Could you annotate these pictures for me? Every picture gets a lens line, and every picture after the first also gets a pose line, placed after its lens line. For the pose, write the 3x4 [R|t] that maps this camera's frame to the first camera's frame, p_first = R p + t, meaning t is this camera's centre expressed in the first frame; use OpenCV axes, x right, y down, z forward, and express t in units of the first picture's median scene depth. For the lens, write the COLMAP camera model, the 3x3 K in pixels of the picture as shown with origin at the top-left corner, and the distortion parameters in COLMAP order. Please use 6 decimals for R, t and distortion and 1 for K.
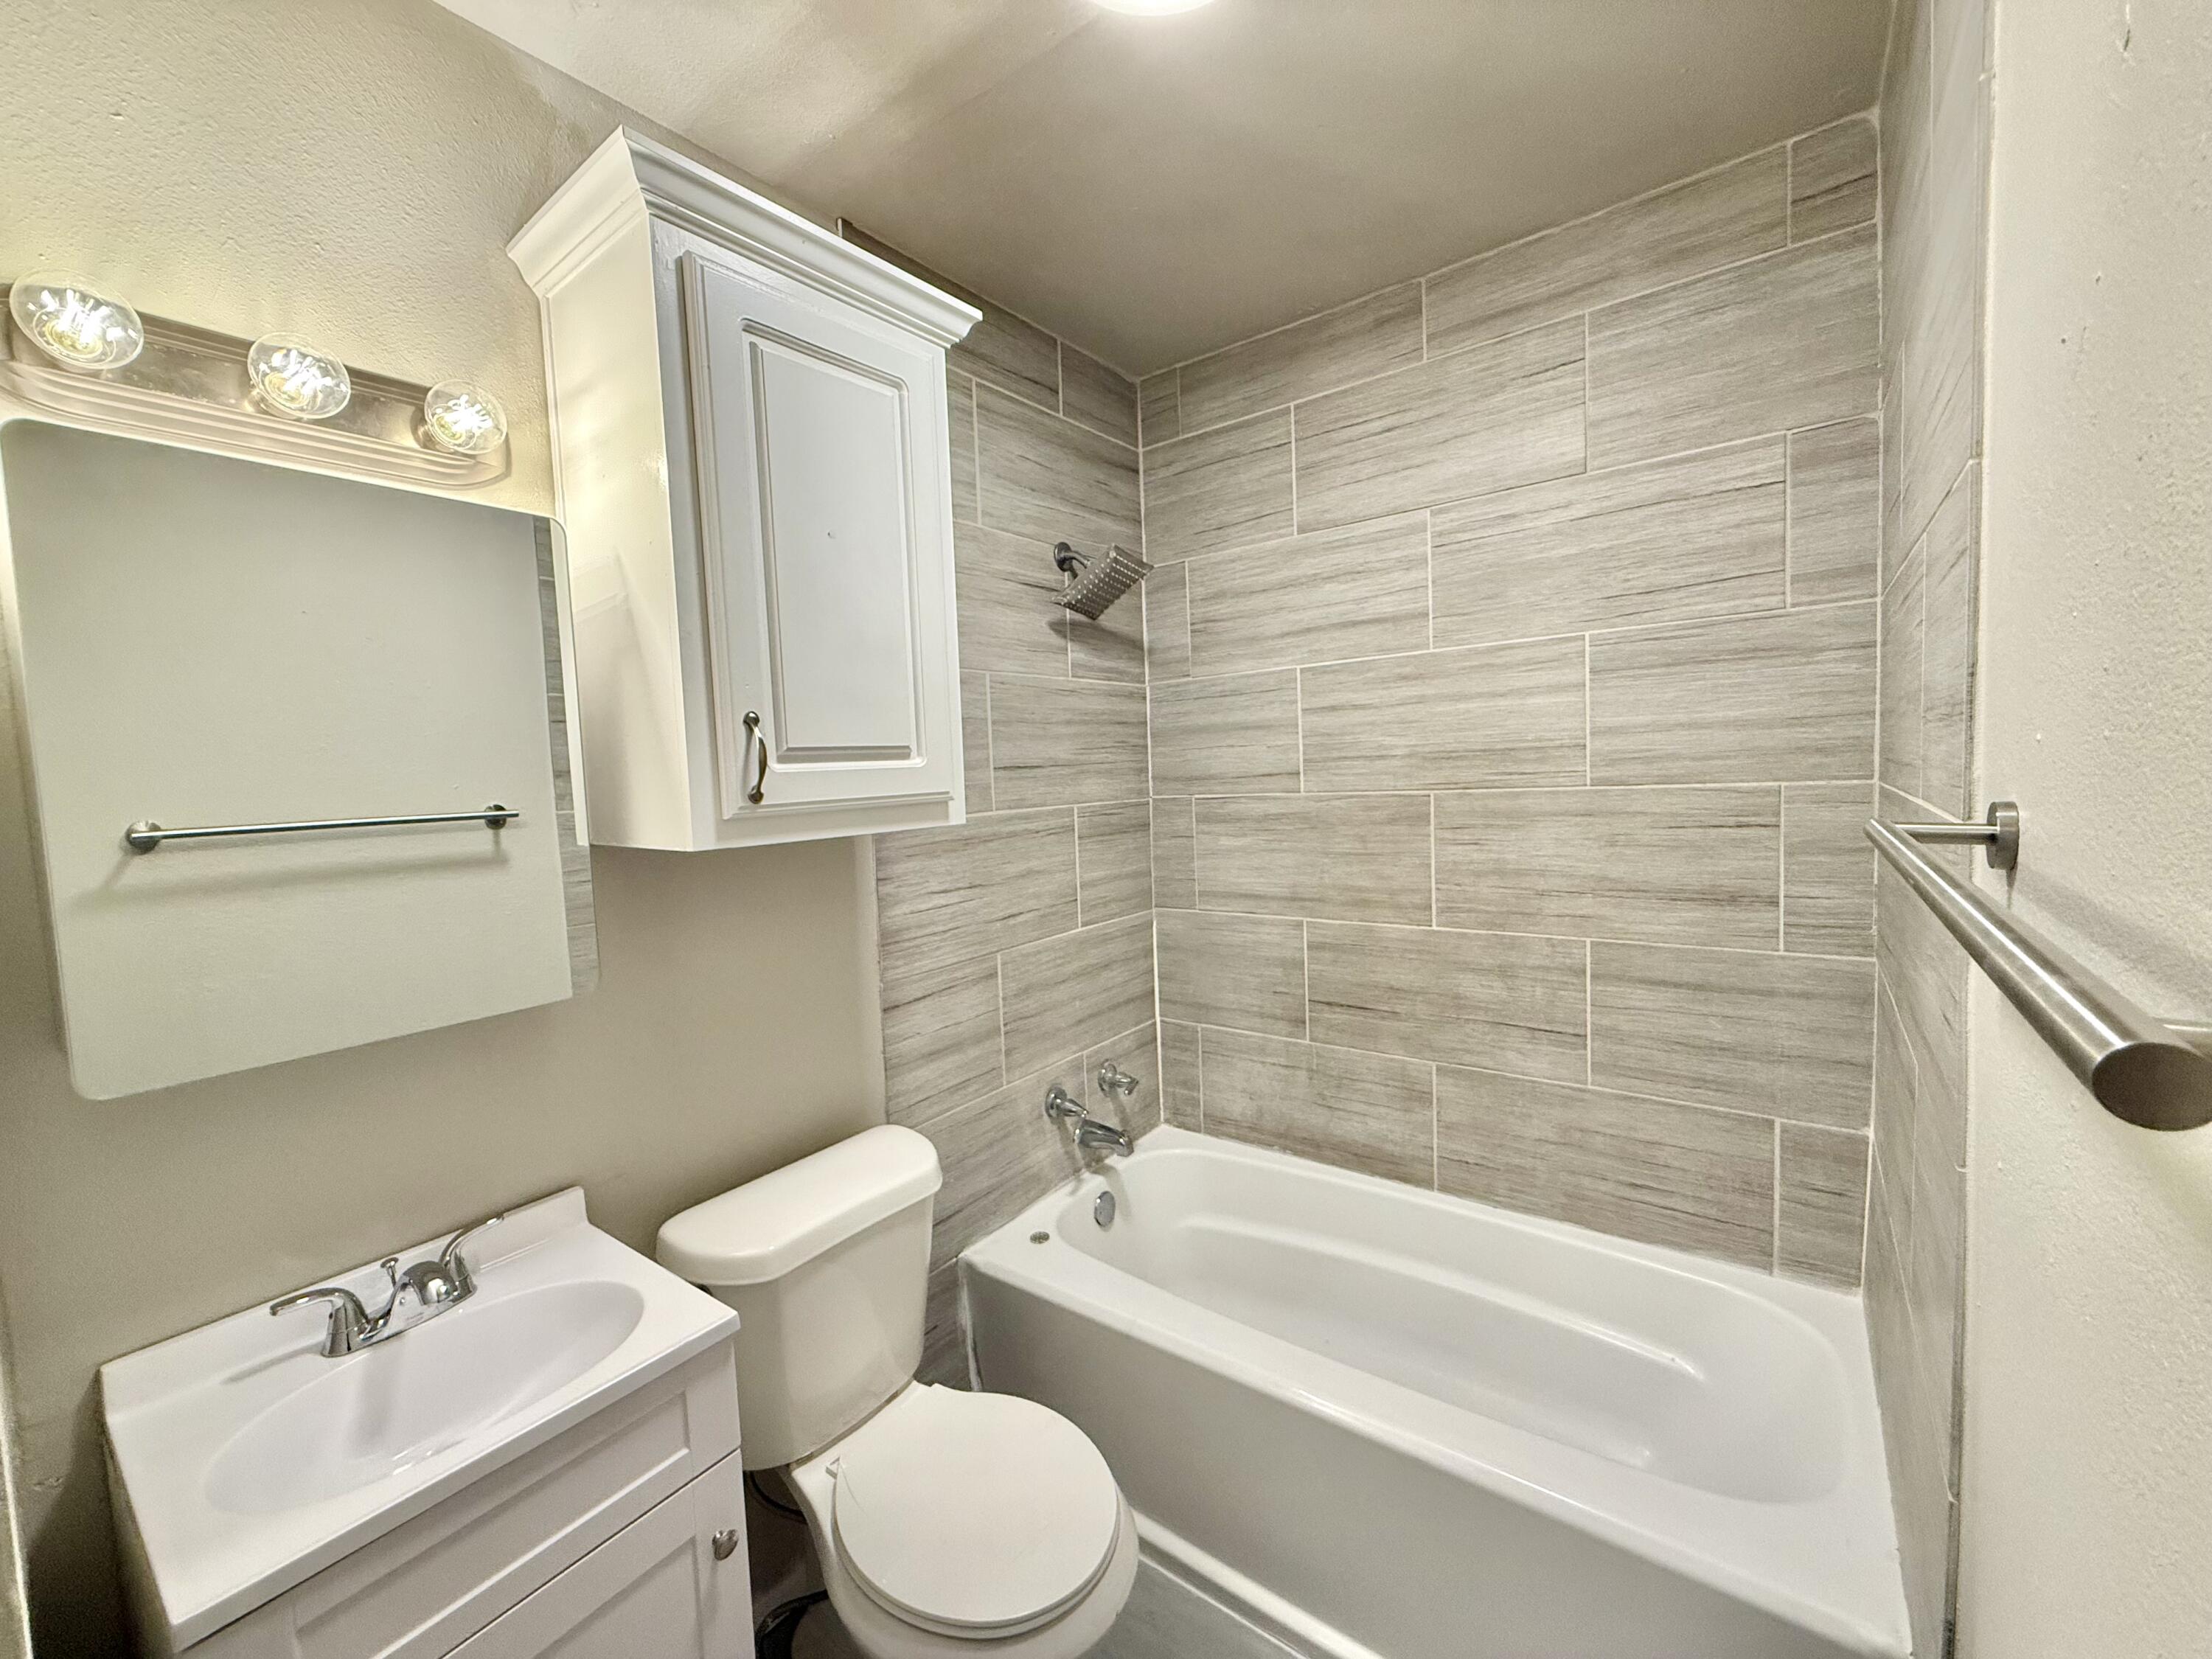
lens RADIAL K [[878.0, 0, 1105.4], [0, 878.0, 828.0], [0, 0, 1]] dist [-0.003214, 0.000411]
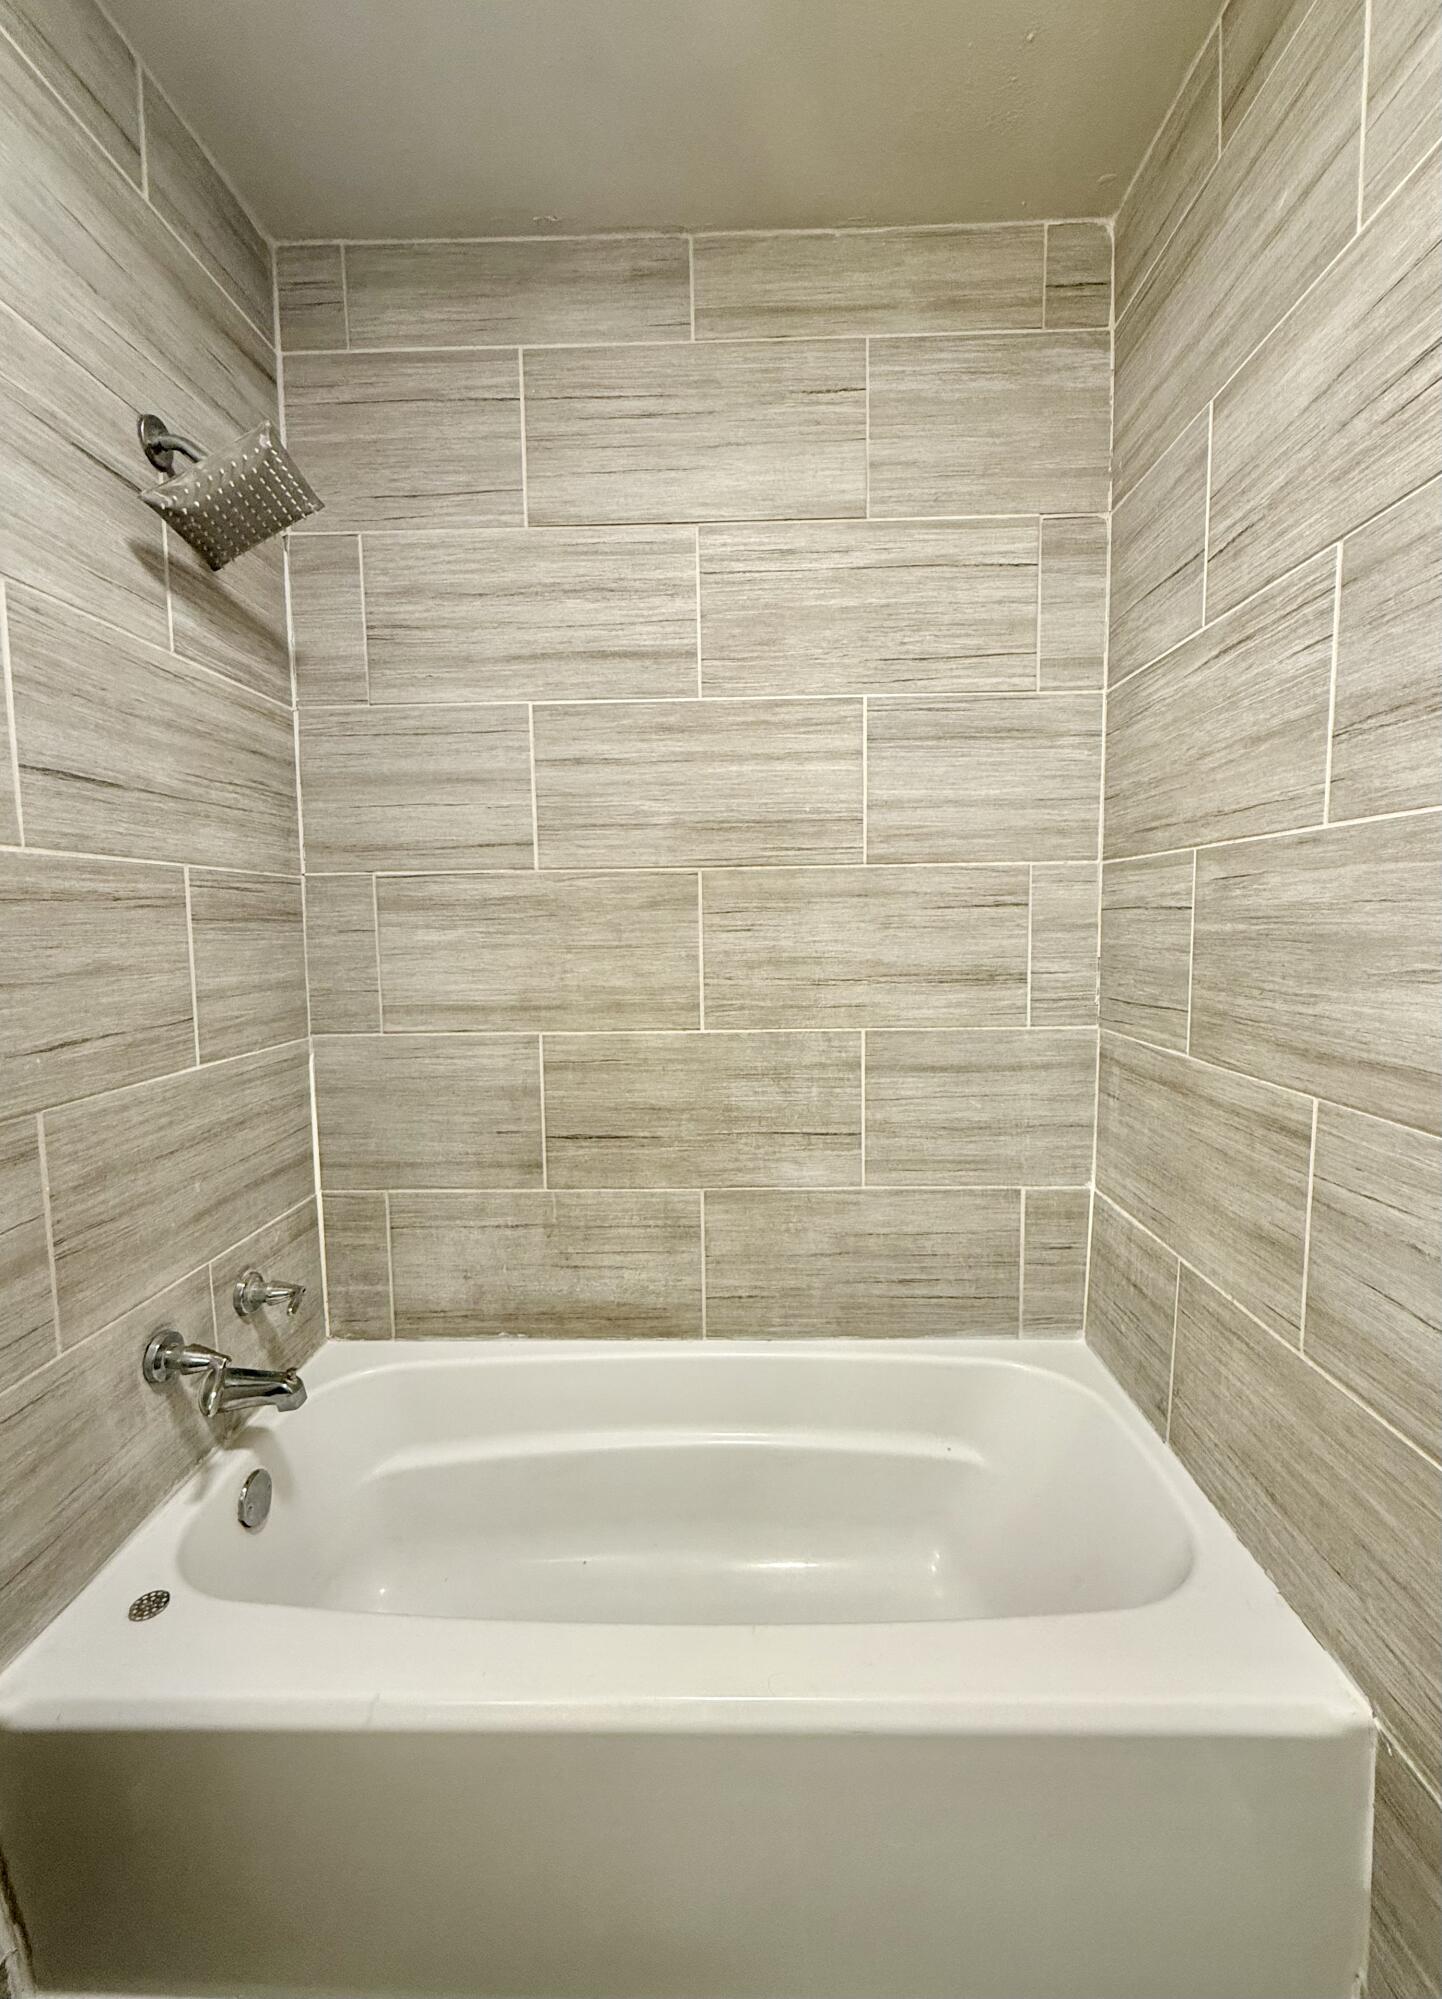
lens RADIAL K [[830.9, 0, 728.4], [0, 830.9, 995.3], [0, 0, 1]] dist [0.001063, -0.000390]
pose [[0.810030, -0.020519, 0.586030, -0.076079], [0.016538, 0.999789, 0.012146, 0.070654], [-0.586155, -0.000147, 0.810199, 0.336167]]
